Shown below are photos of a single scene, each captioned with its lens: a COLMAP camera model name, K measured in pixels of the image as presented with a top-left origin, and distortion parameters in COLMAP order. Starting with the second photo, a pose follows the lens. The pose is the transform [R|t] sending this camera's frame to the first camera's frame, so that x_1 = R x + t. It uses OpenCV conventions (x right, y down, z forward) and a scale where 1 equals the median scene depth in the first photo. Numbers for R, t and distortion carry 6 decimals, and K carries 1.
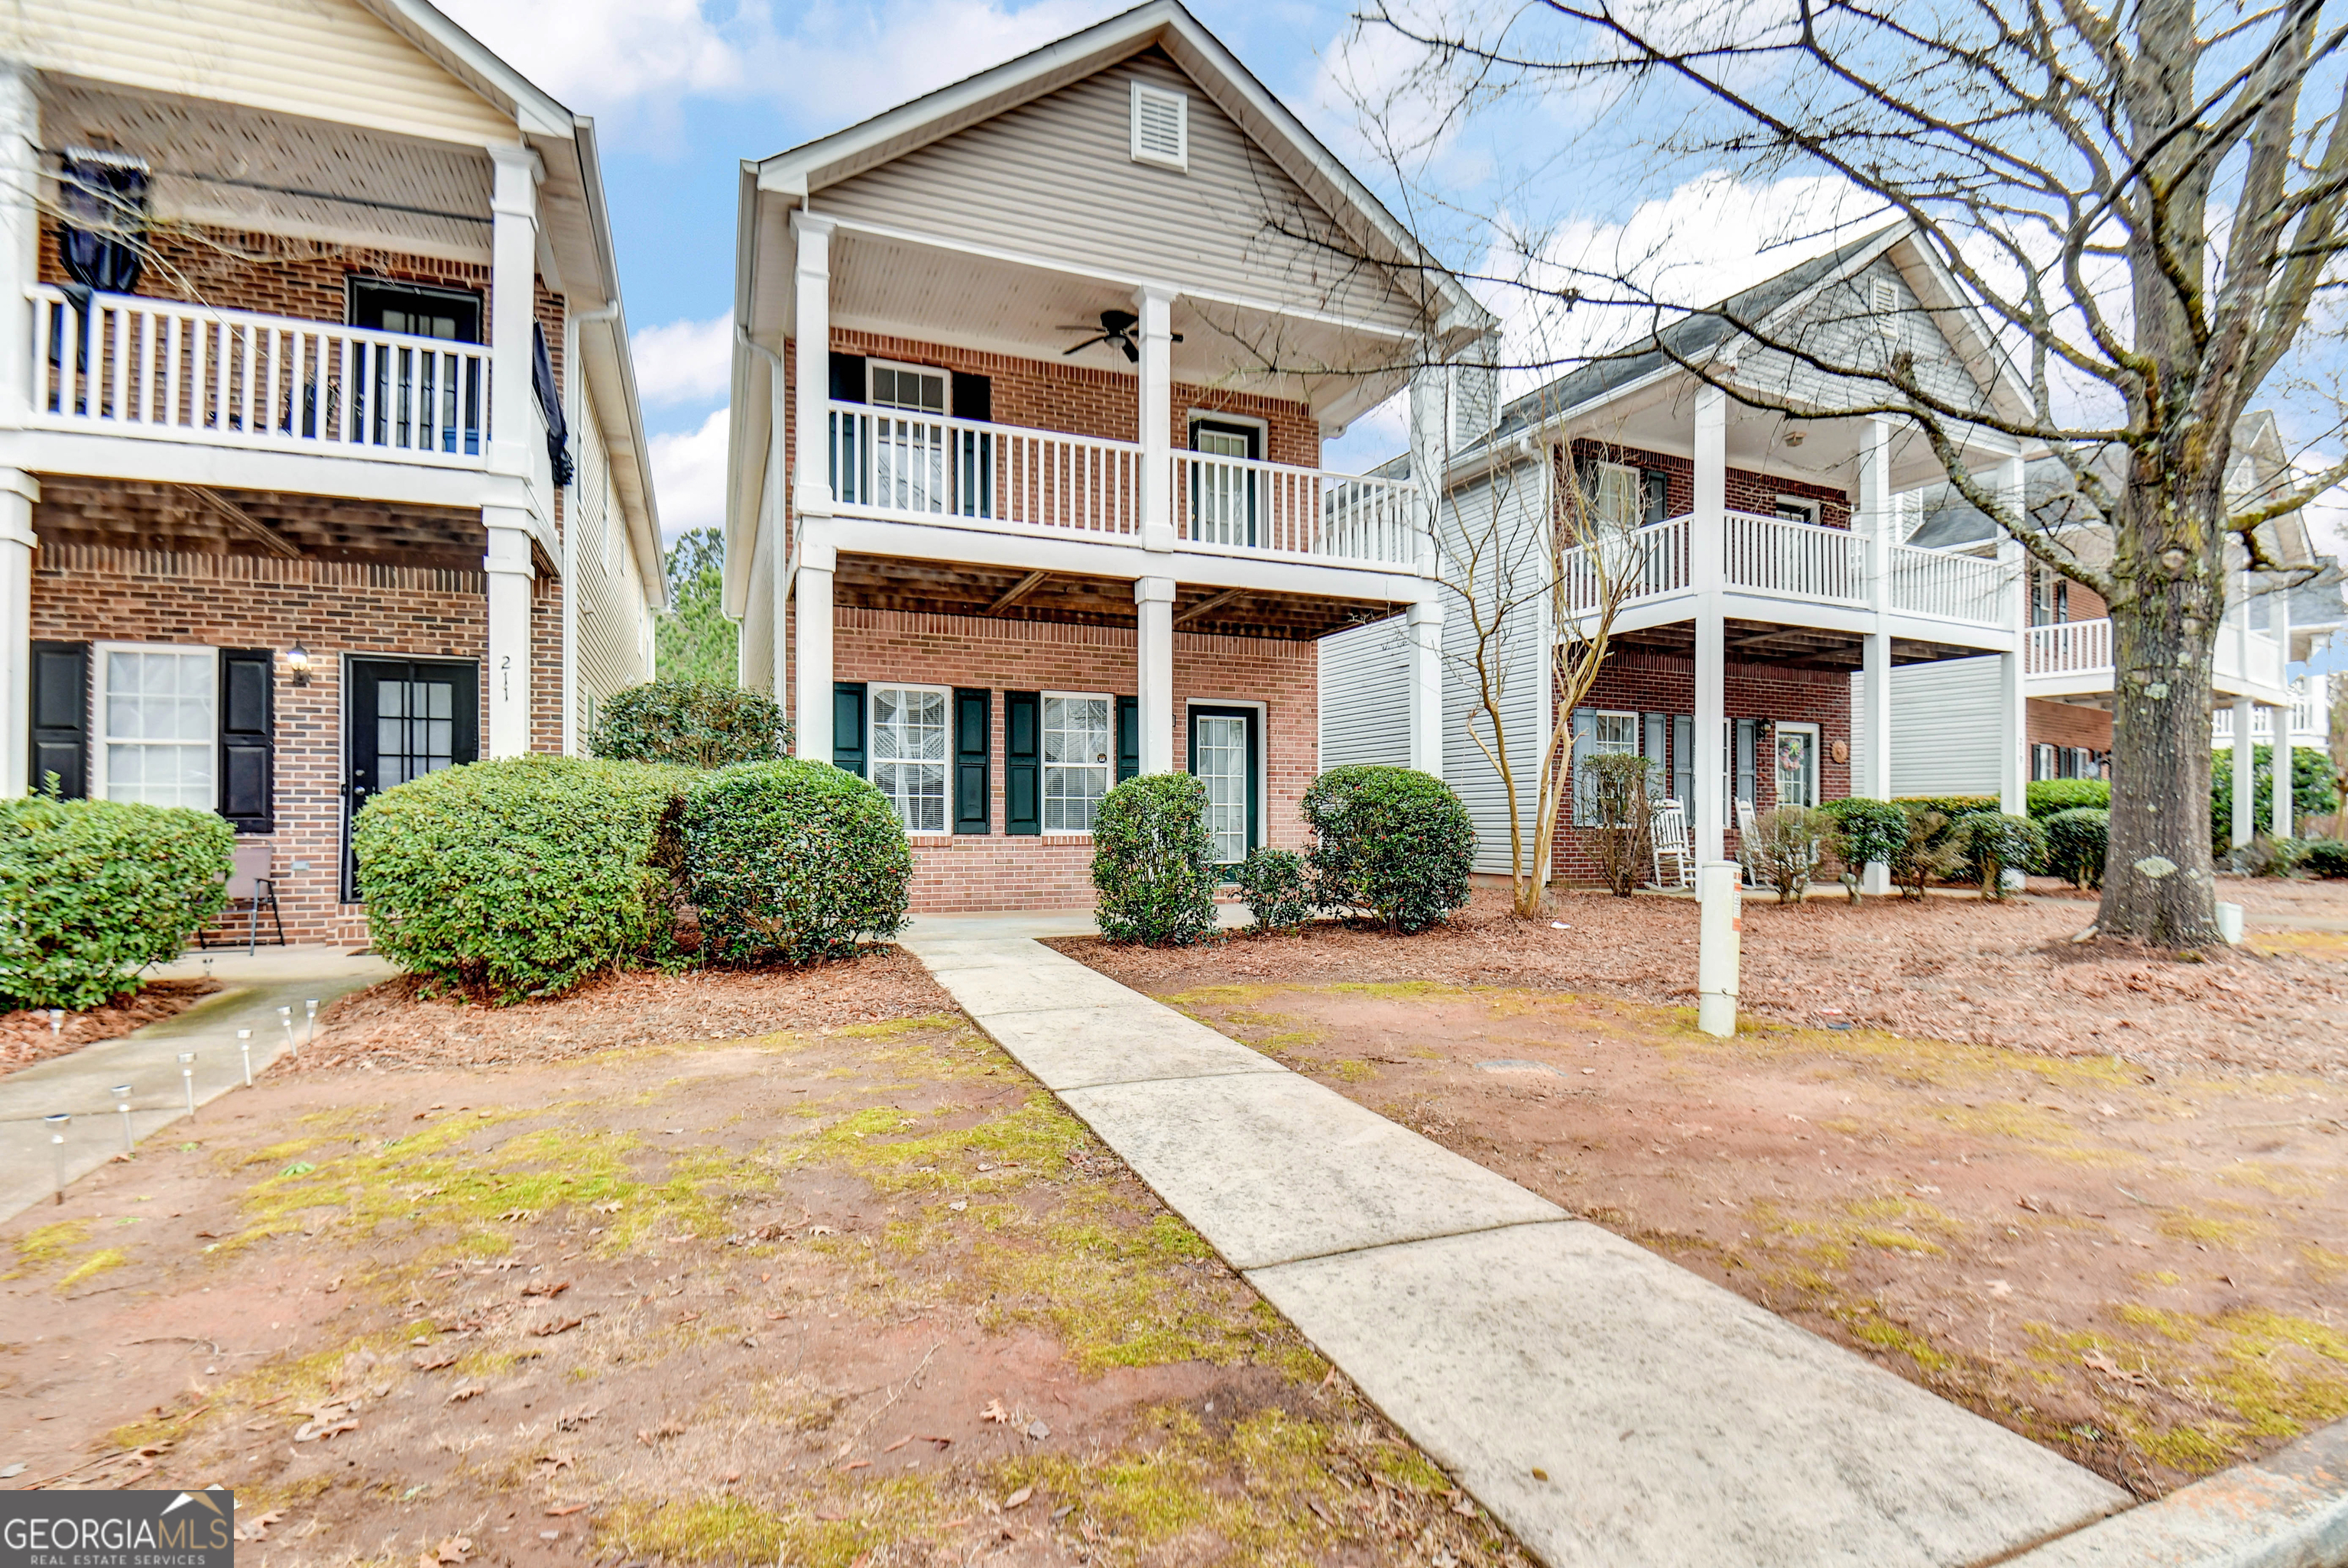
lens RADIAL K [[1138.9, 0, 1171.9], [0, 1138.9, 804.7], [0, 0, 1]] dist [0.008097, -0.012615]
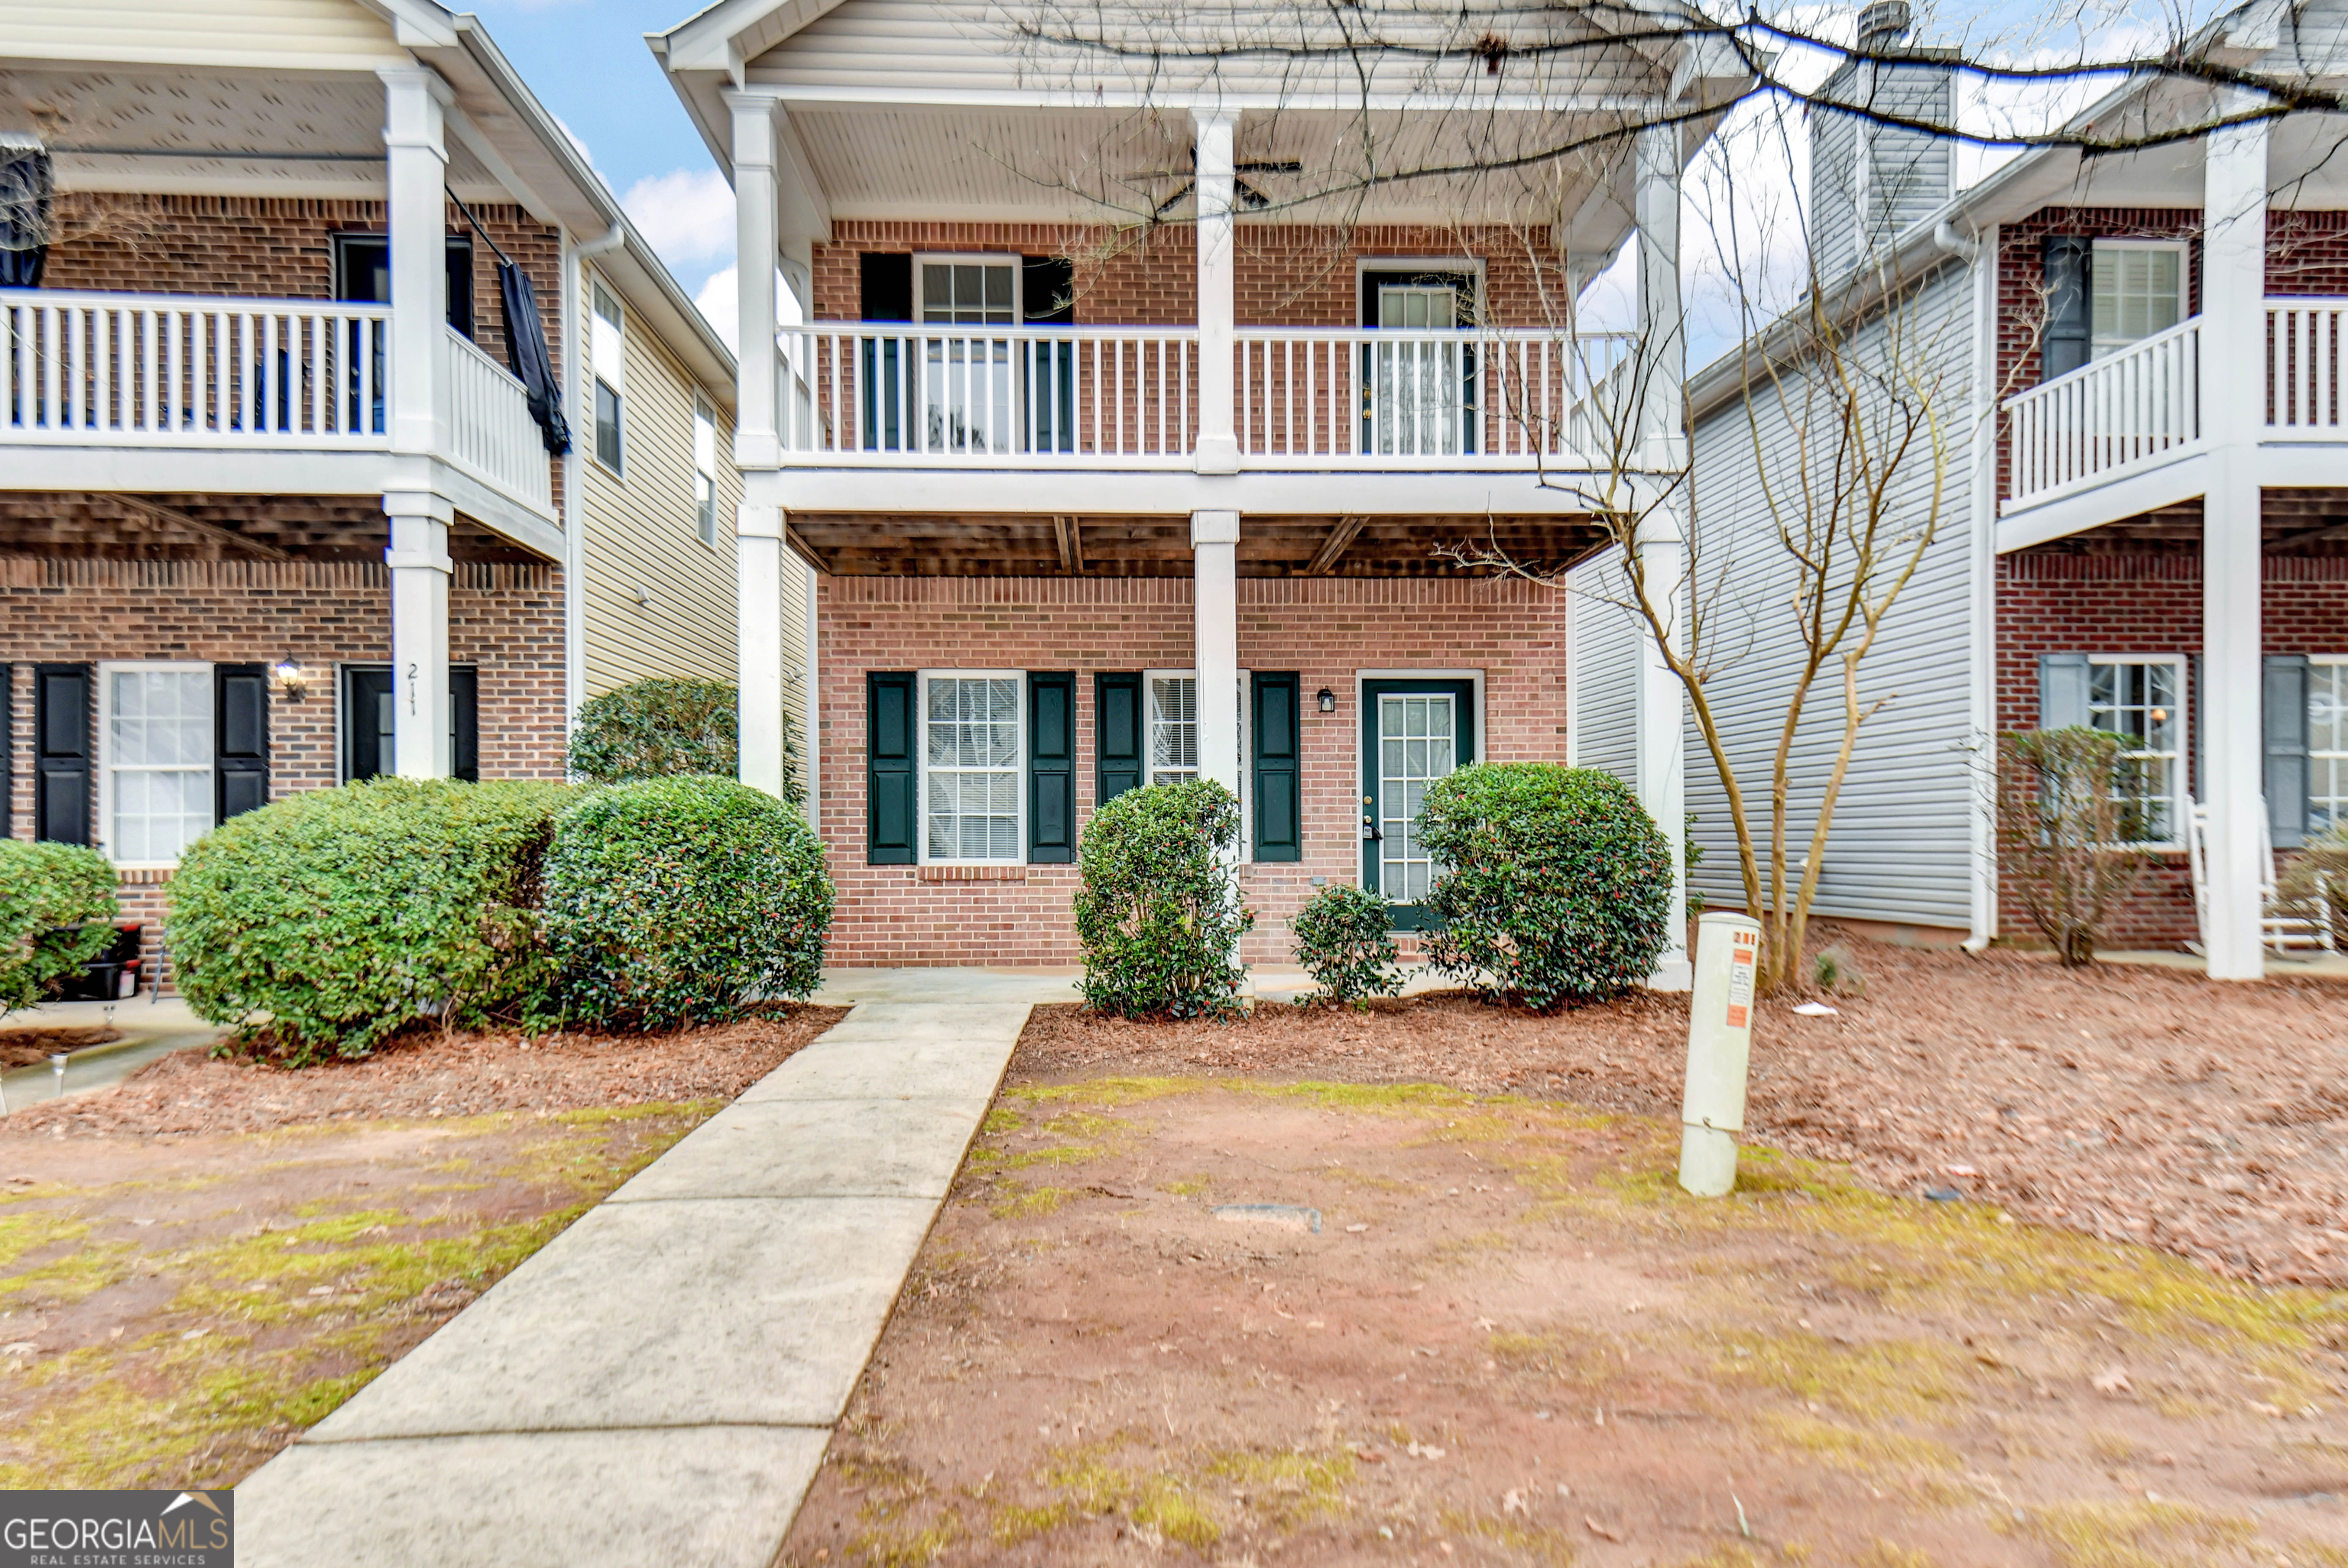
lens RADIAL K [[1577.3, 0, 1171.6], [0, 1577.3, 801.5], [0, 0, 1]] dist [0.054970, 0.007441]
pose [[0.940036, -0.015514, -0.340722, 0.331784], [0.012602, 0.999863, -0.010756, -0.004192], [0.340842, 0.005817, 0.940103, 0.052085]]
